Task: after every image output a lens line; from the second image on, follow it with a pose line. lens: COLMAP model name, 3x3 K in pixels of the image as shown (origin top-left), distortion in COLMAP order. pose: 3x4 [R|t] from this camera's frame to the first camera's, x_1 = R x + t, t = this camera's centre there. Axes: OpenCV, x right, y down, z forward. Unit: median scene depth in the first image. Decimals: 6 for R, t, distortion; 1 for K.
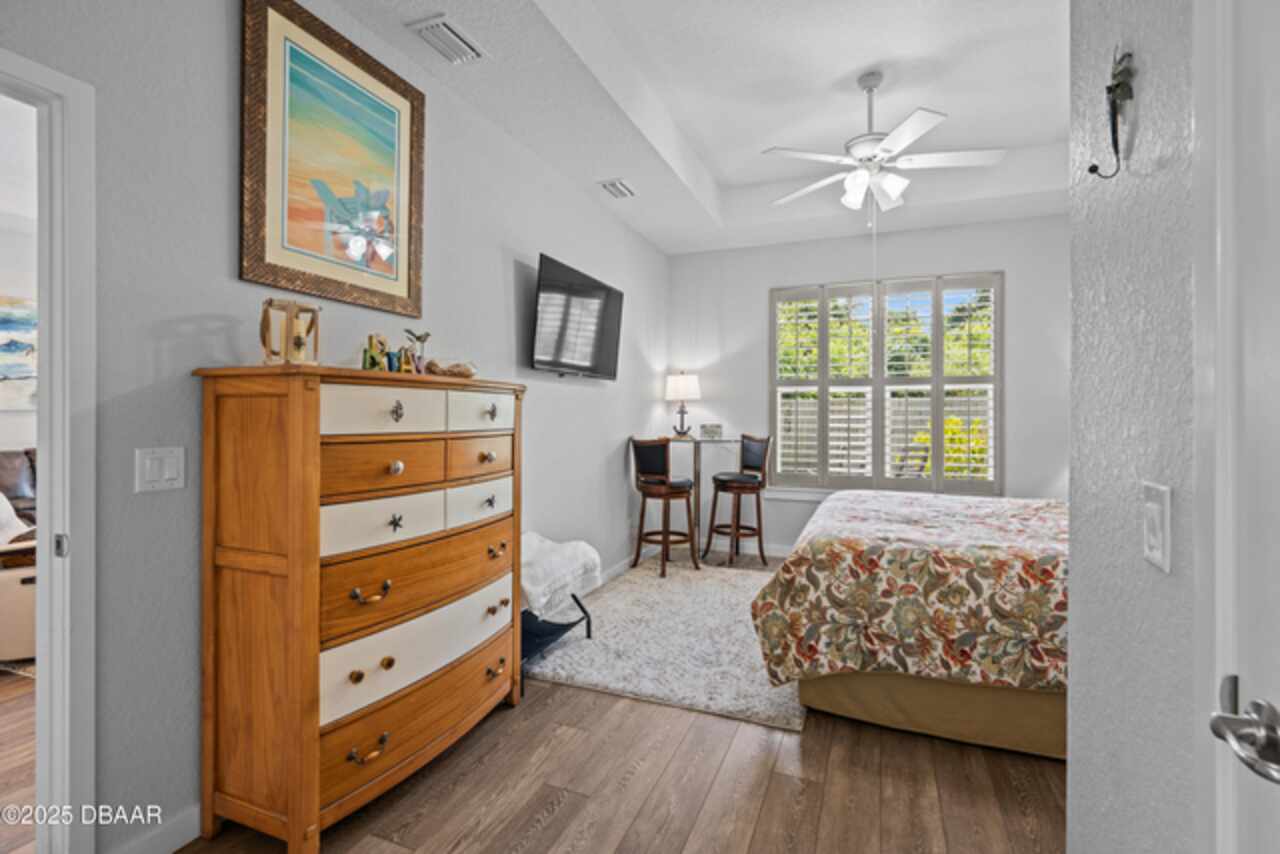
lens RADIAL K [[586.2, 0, 644.8], [0, 586.2, 418.0], [0, 0, 1]] dist [-0.003733, 0.002959]
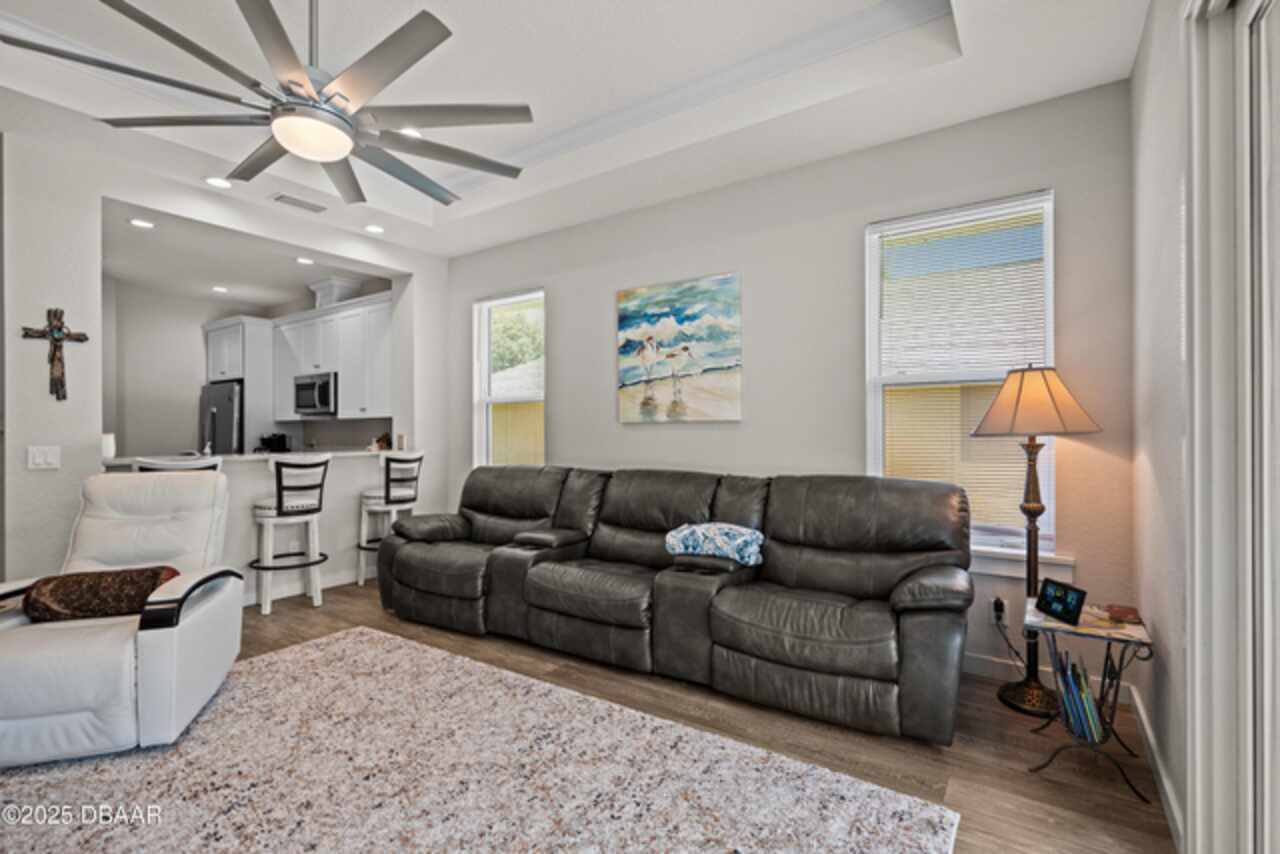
lens RADIAL K [[586.2, 0, 641.1], [0, 586.2, 429.9], [0, 0, 1]] dist [-0.003733, 0.002959]
pose [[-0.220742, -0.007705, -0.975302, -0.256133], [0.005005, 0.999947, -0.009033, 0.005172], [0.975319, -0.006876, -0.220692, 1.192183]]
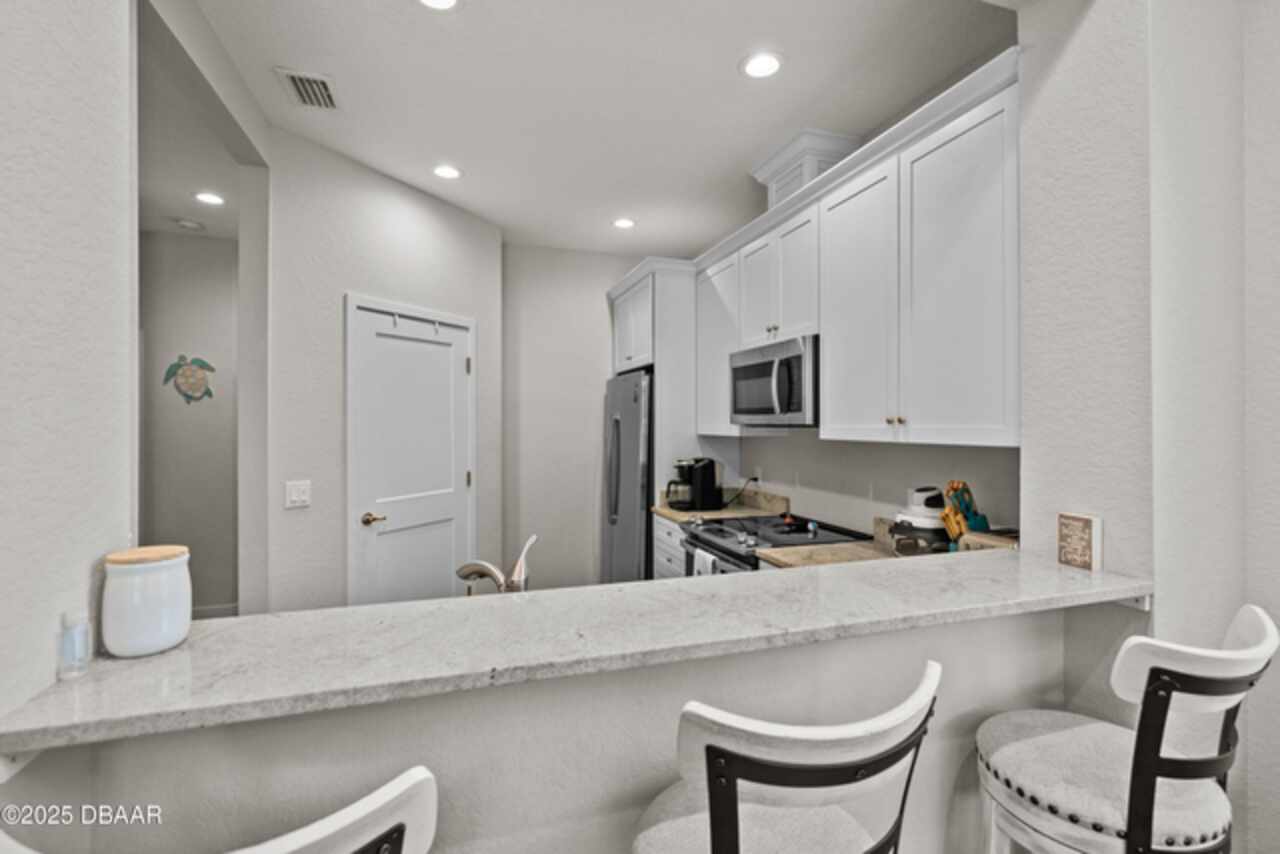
lens RADIAL K [[586.2, 0, 644.2], [0, 586.2, 422.5], [0, 0, 1]] dist [-0.003733, 0.002959]
pose [[-0.765470, -0.006688, -0.643437, -0.807816], [-0.003071, 0.999973, -0.006740, -0.041516], [0.643464, -0.003183, -0.765470, 0.643097]]
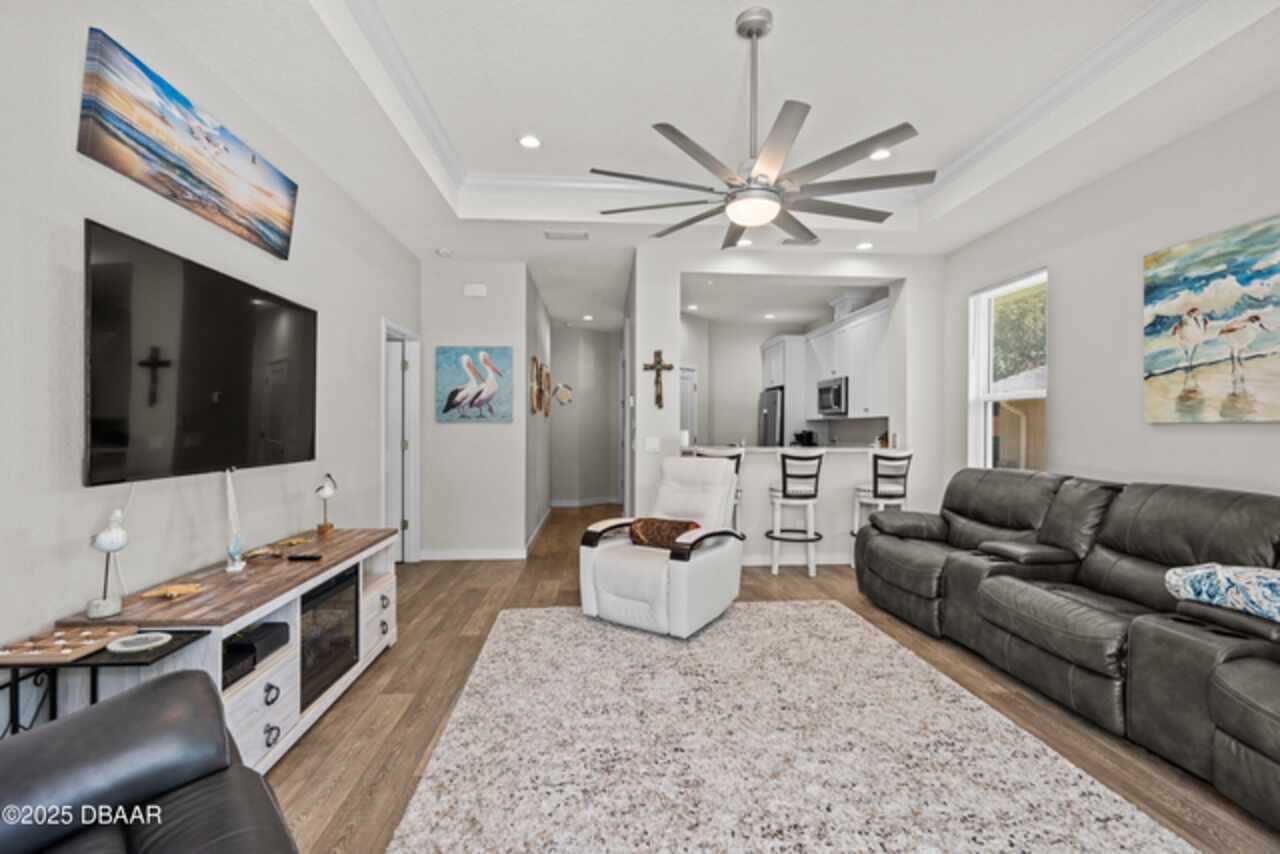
lens RADIAL K [[586.2, 0, 642.8], [0, 586.2, 426.9], [0, 0, 1]] dist [-0.003733, 0.002959]
pose [[-0.899463, -0.012604, -0.436814, -0.276626], [-0.011407, 0.999921, -0.005363, 0.001218], [0.436847, 0.000159, -0.899536, 1.322204]]
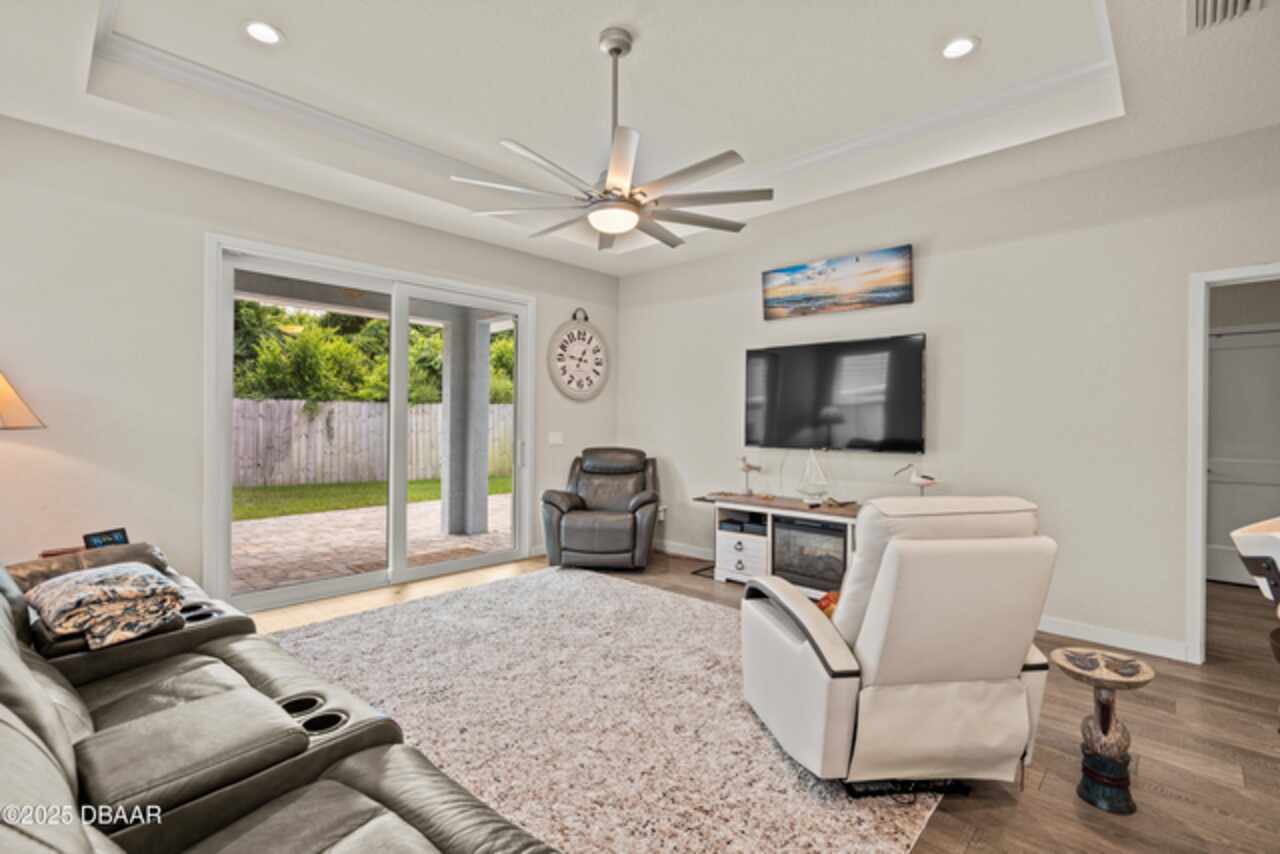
lens RADIAL K [[586.2, 0, 639.6], [0, 586.2, 424.6], [0, 0, 1]] dist [-0.003733, 0.002959]
pose [[0.372524, -0.008517, 0.927983, -1.124740], [-0.007502, 0.999898, 0.012188, -0.008870], [-0.927992, -0.011502, 0.372422, 0.641273]]
